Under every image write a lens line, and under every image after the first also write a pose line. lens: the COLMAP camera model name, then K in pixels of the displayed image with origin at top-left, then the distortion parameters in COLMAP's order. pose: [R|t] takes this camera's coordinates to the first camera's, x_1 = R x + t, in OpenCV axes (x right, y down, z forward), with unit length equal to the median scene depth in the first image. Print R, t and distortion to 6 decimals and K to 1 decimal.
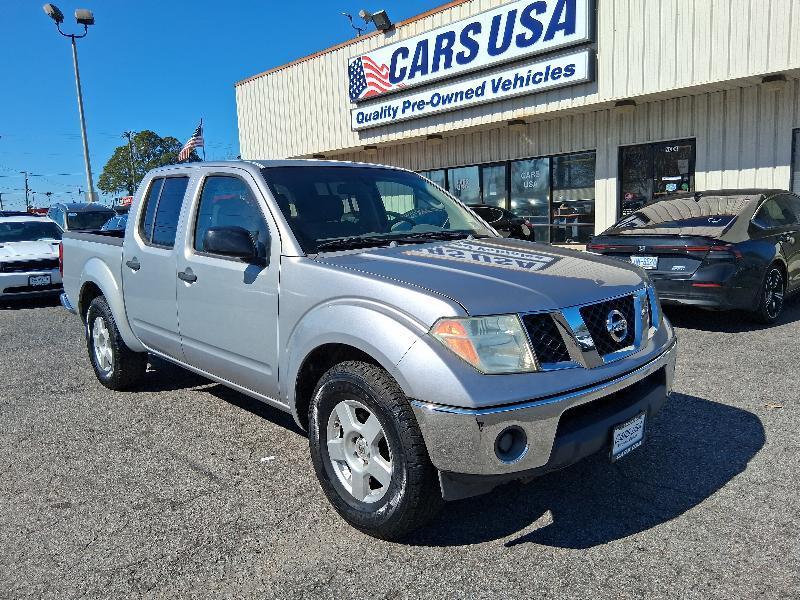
lens RADIAL K [[606.5, 0, 403.4], [0, 606.5, 301.8], [0, 0, 1]] dist [0.101083, -0.170197]
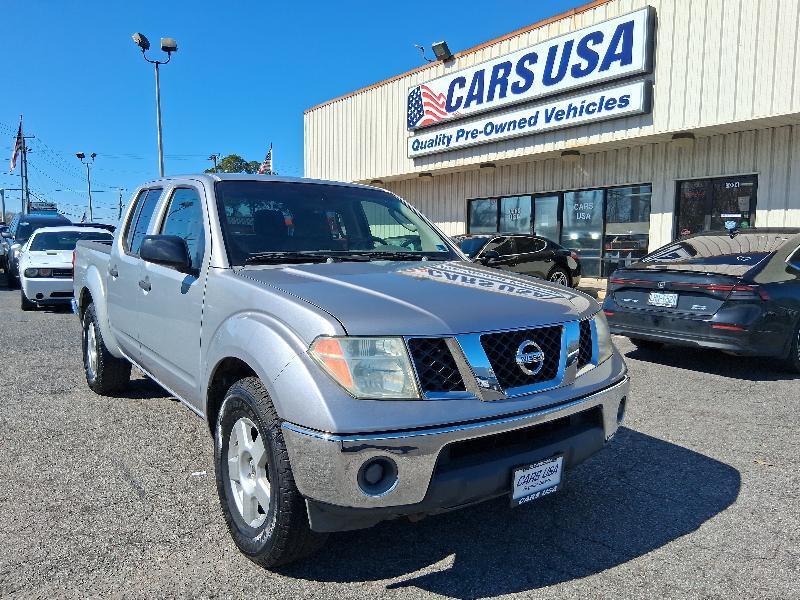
lens RADIAL K [[606.6, 0, 400.0], [0, 606.6, 300.0], [0, 0, 1]] dist [0.103249, -0.190823]
pose [[0.991357, 0.054730, -0.119227, 0.048752], [-0.060369, 0.997197, -0.044202, 0.000859], [0.116473, 0.051017, 0.991883, 0.010873]]
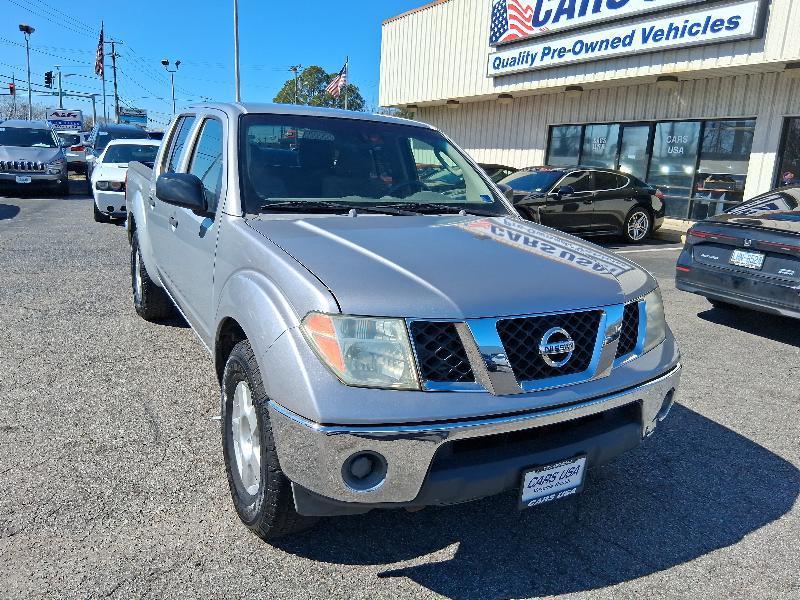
lens RADIAL K [[617.1, 0, 397.4], [0, 617.1, 297.0], [0, 0, 1]] dist [0.043139, -0.103895]
pose [[0.964179, 0.138818, -0.226029, 0.060366], [-0.122127, 0.988756, 0.086294, -0.013134], [0.235467, -0.055599, 0.970291, 0.031297]]
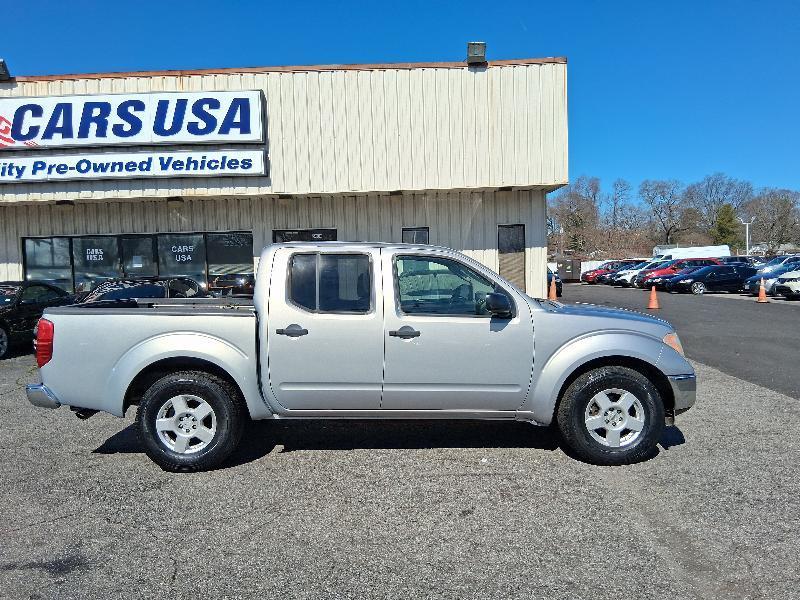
lens RADIAL K [[606.6, 0, 400.0], [0, 606.6, 300.0], [0, 0, 1]] dist [0.103249, -0.190823]
pose [[0.673742, -0.015983, 0.738794, -0.362502], [0.107149, 0.991313, -0.076269, -0.003631], [-0.731157, 0.130547, 0.669602, 0.048795]]
